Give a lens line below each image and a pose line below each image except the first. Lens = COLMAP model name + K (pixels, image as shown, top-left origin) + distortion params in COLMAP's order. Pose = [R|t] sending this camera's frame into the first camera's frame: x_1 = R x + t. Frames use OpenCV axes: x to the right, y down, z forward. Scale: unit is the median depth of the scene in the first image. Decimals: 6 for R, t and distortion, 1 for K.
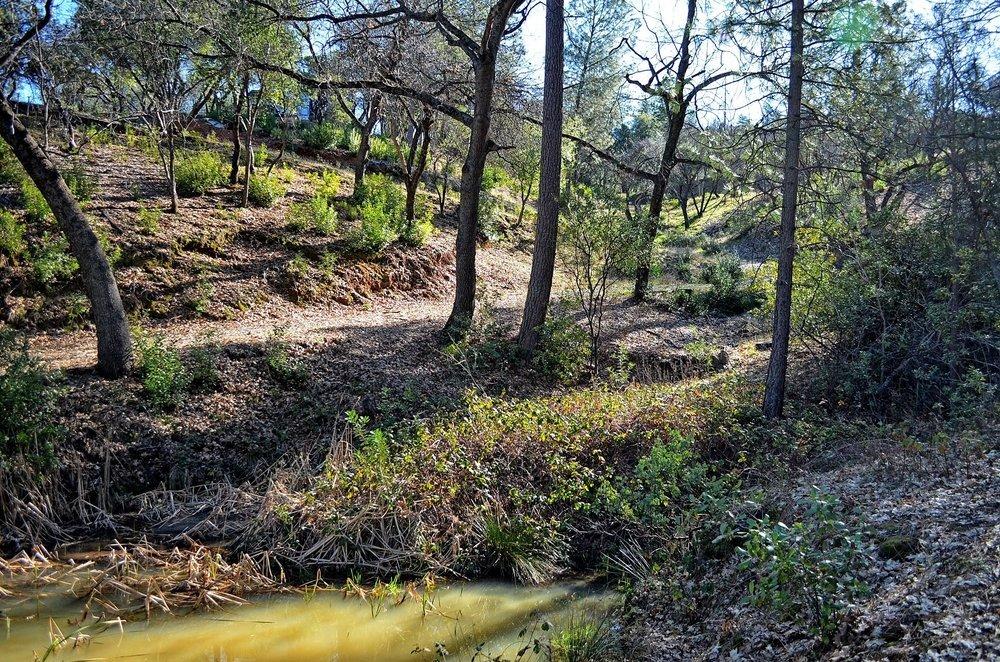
lens RADIAL K [[789.9, 0, 502.9], [0, 789.9, 328.8], [0, 0, 1]] dist [-0.086654, 0.016308]
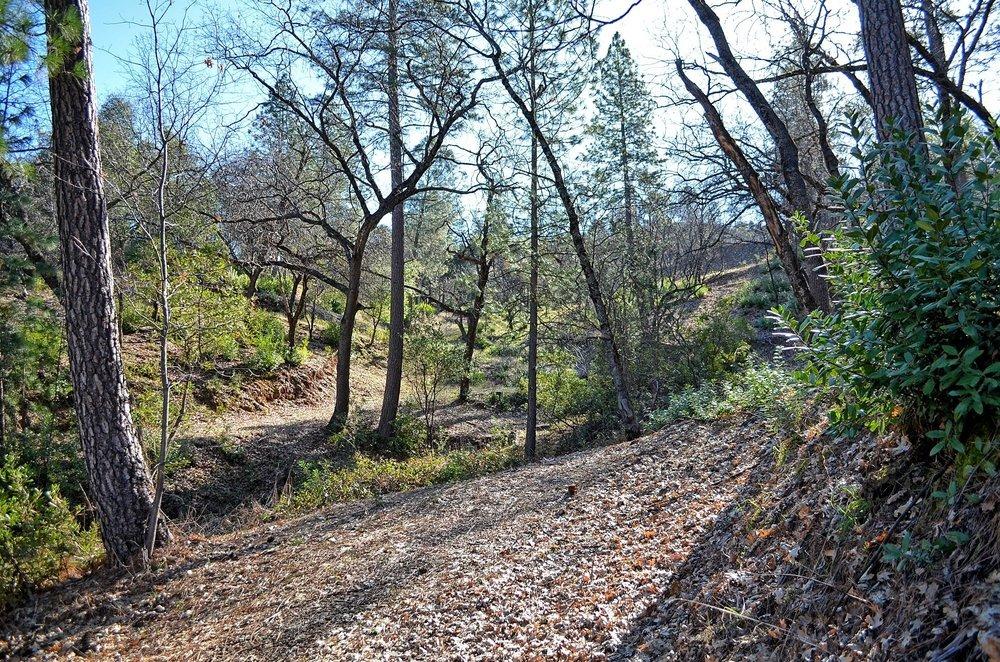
lens RADIAL K [[789.9, 0, 502.9], [0, 789.9, 328.8], [0, 0, 1]] dist [-0.086654, 0.016308]
pose [[0.980886, -0.017971, 0.193751, -0.028147], [0.043151, 0.991023, -0.126534, 0.017730], [-0.189738, 0.132476, 0.972856, -0.421213]]
